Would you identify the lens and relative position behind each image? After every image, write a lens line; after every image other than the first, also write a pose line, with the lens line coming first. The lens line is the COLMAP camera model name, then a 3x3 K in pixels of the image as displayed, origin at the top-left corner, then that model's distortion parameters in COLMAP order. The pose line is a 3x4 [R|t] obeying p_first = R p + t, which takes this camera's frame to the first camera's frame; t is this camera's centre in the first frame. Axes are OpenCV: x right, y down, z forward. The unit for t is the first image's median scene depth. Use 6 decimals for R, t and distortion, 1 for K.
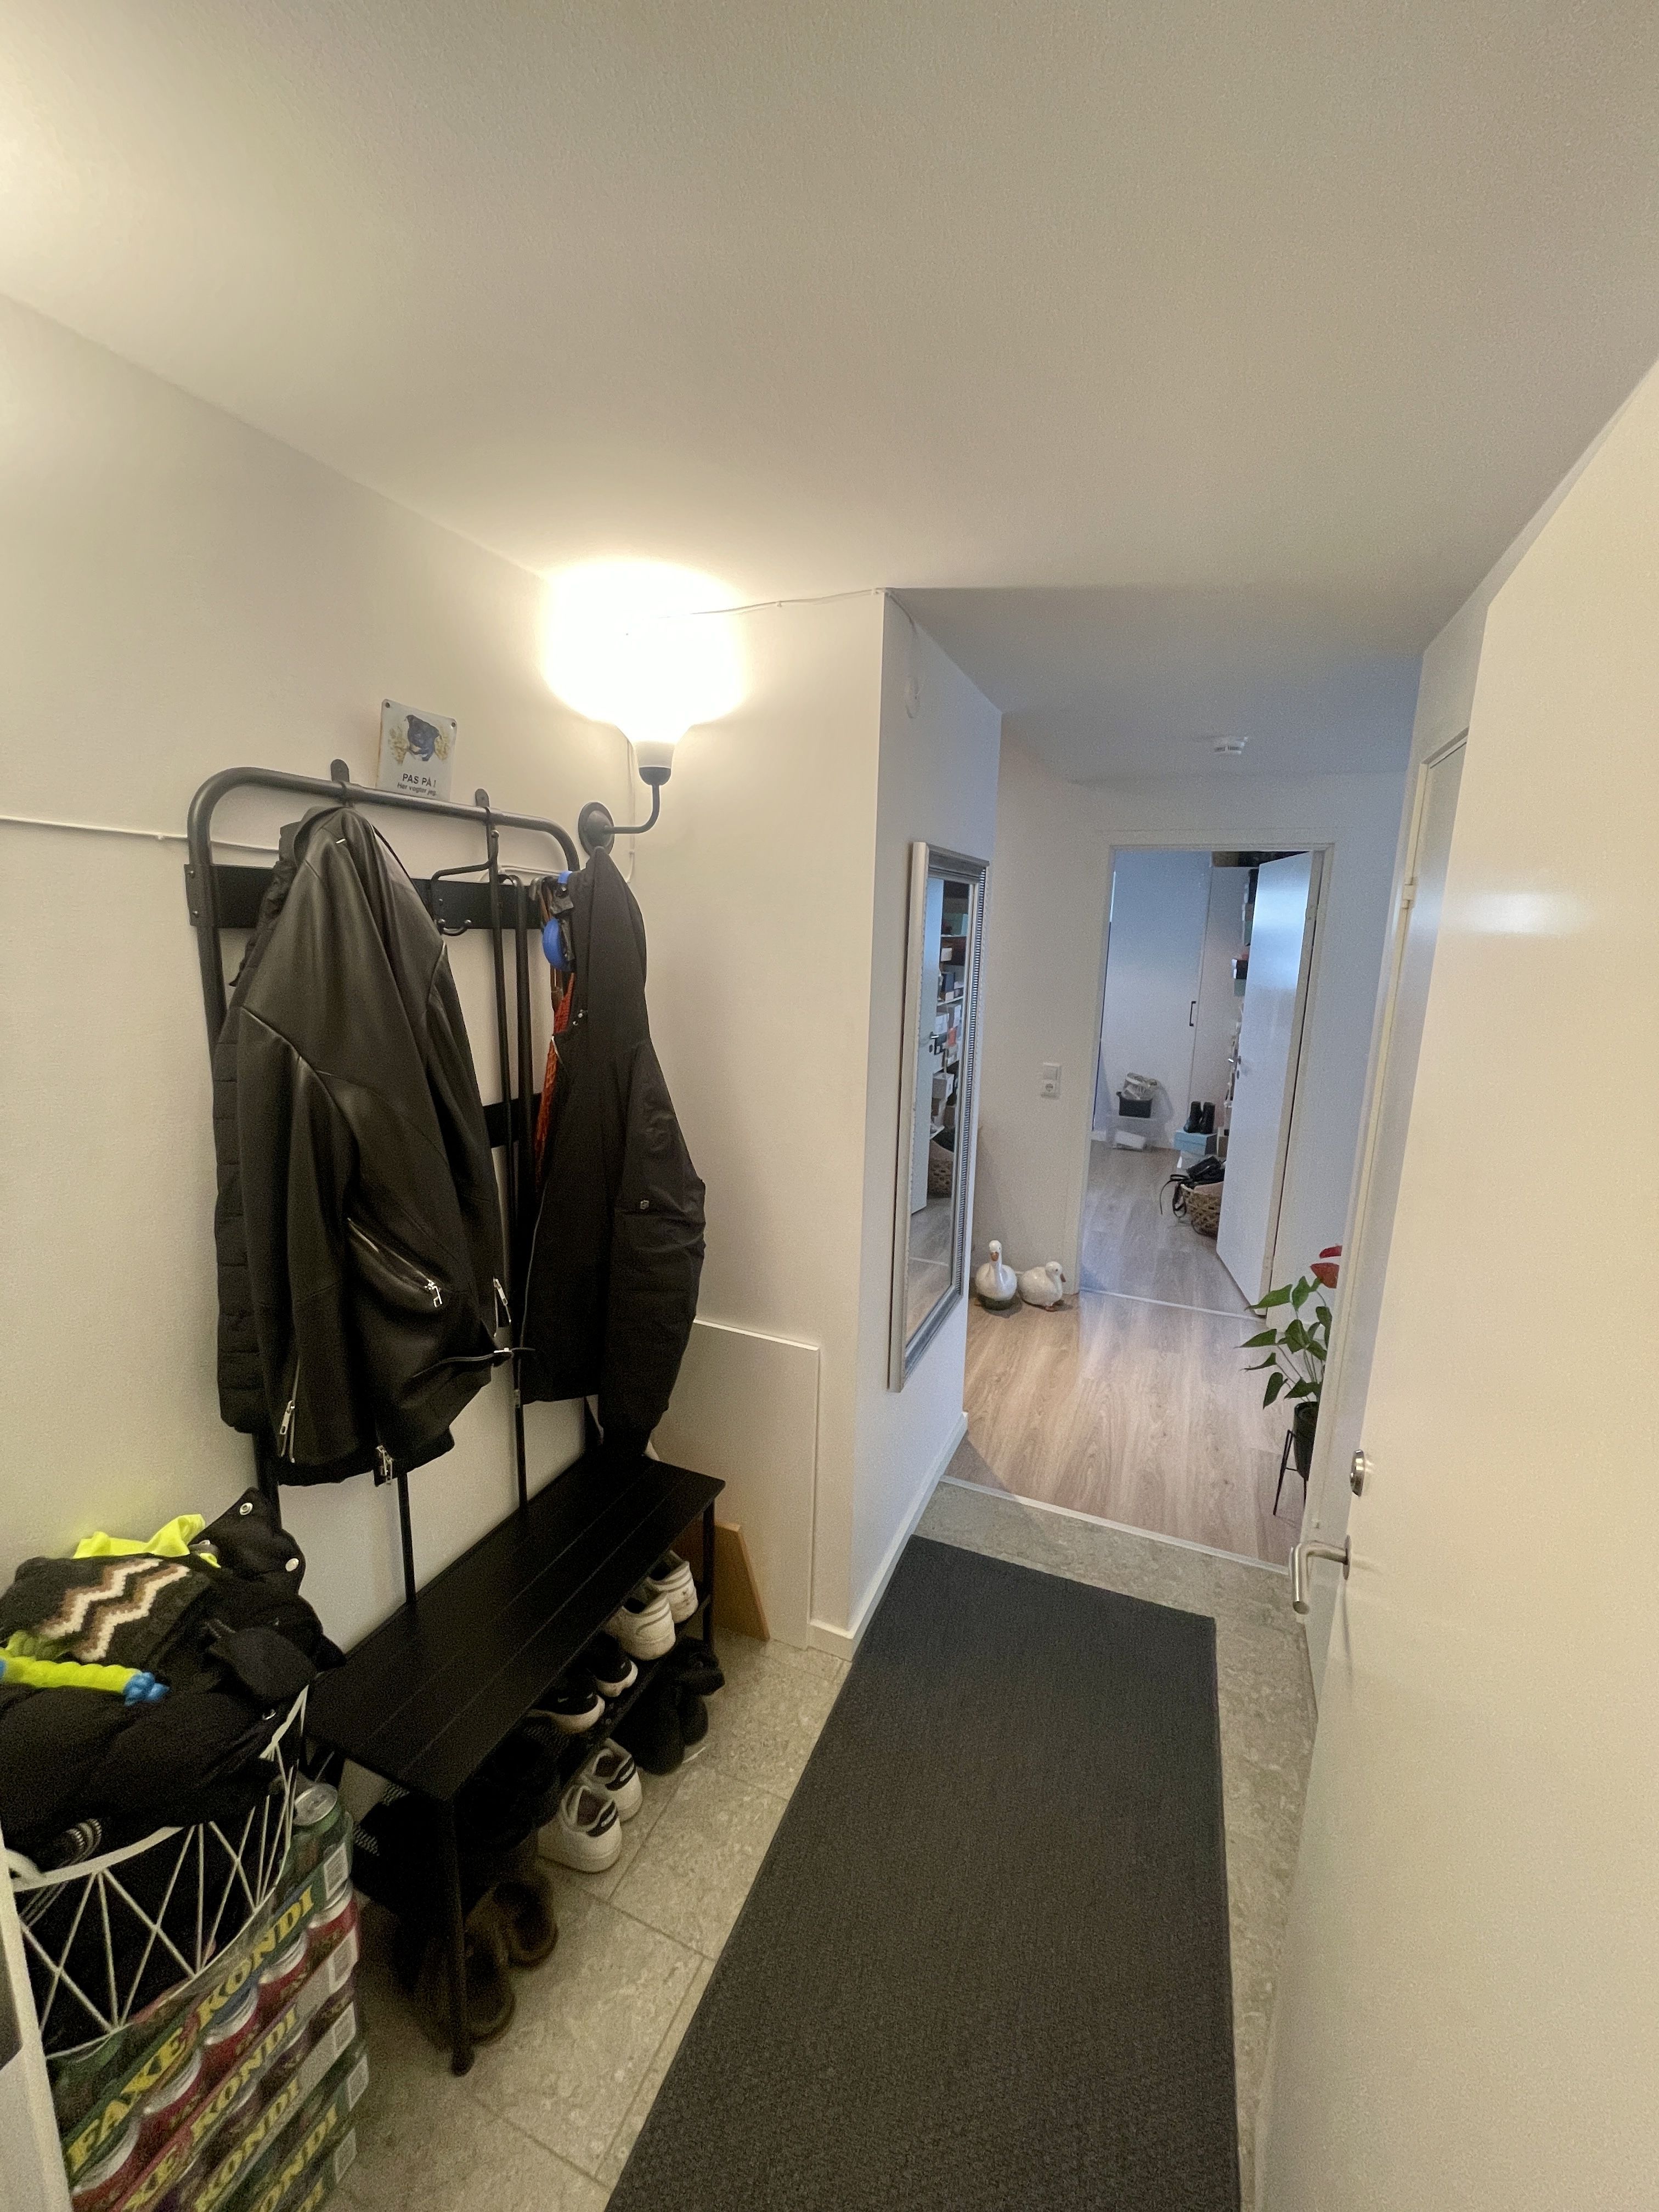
lens RADIAL K [[898.2, 0, 825.3], [0, 898.2, 1094.5], [0, 0, 1]] dist [0.001041, -0.000159]
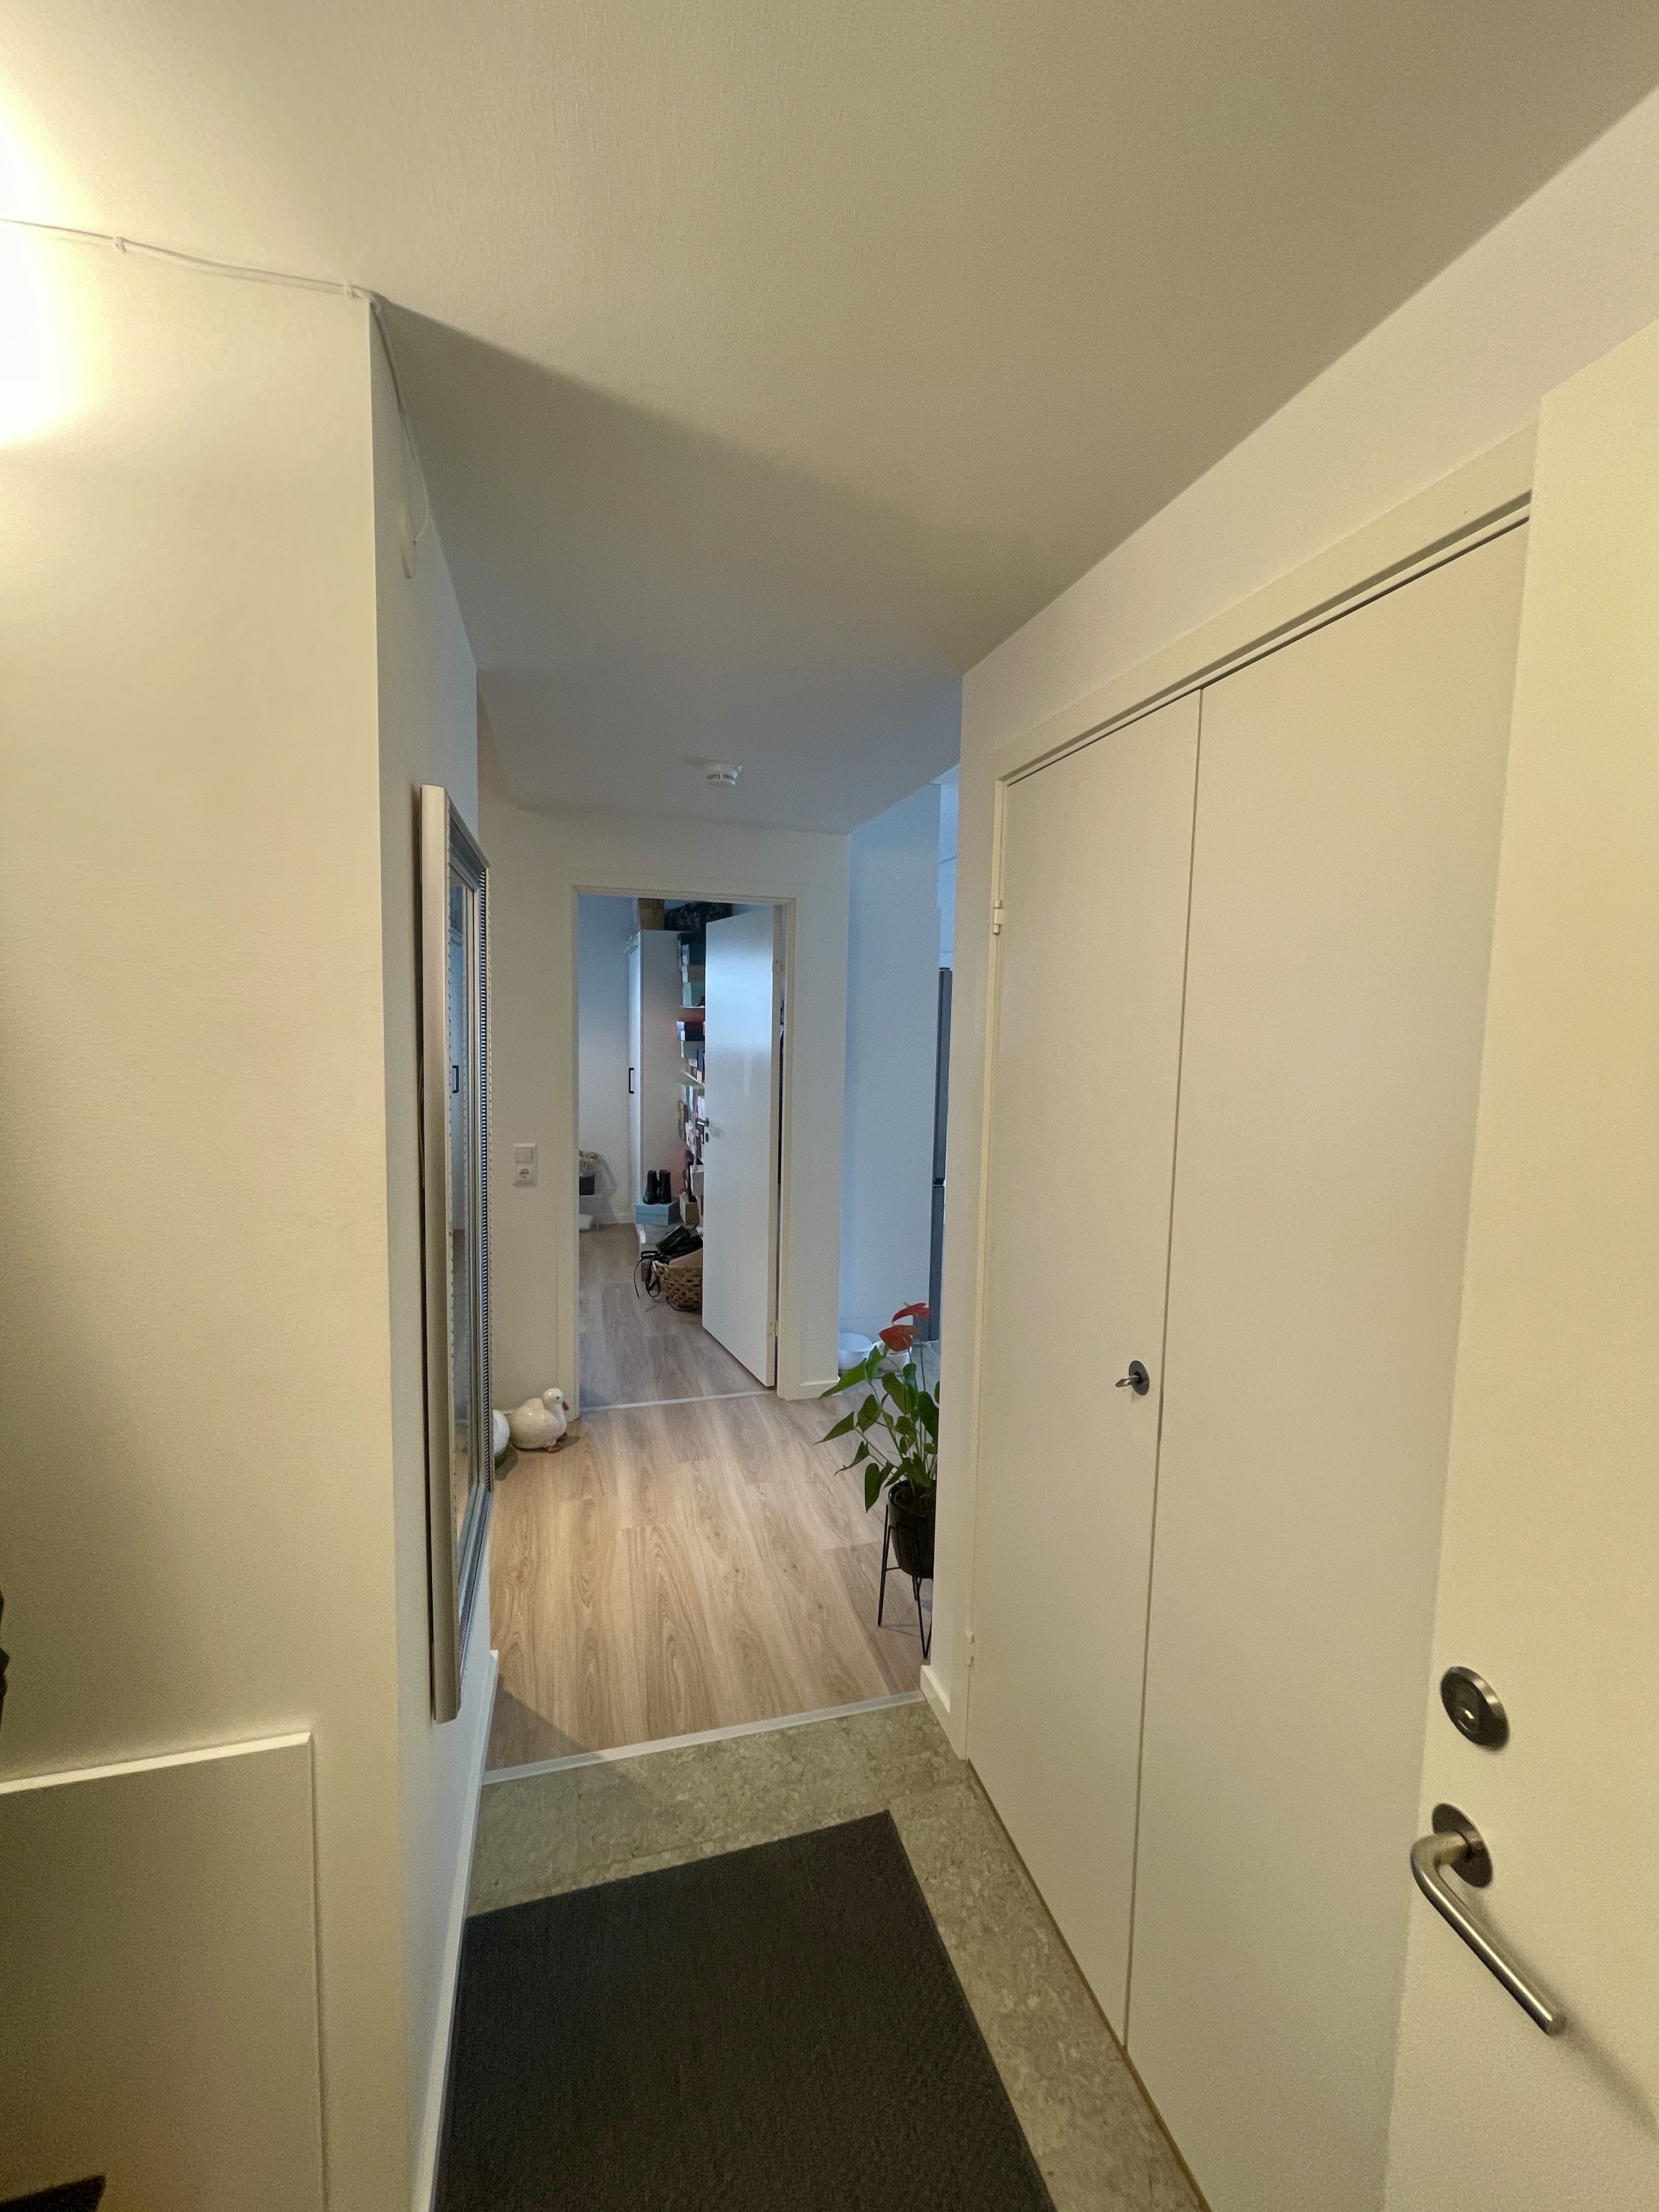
lens RADIAL K [[898.2, 0, 825.3], [0, 898.2, 1094.5], [0, 0, 1]] dist [0.001041, -0.000159]
pose [[0.783550, -0.063970, 0.618027, -0.035633], [0.116879, 0.992104, -0.045492, -0.010271], [-0.610237, 0.107879, 0.784840, 0.189675]]
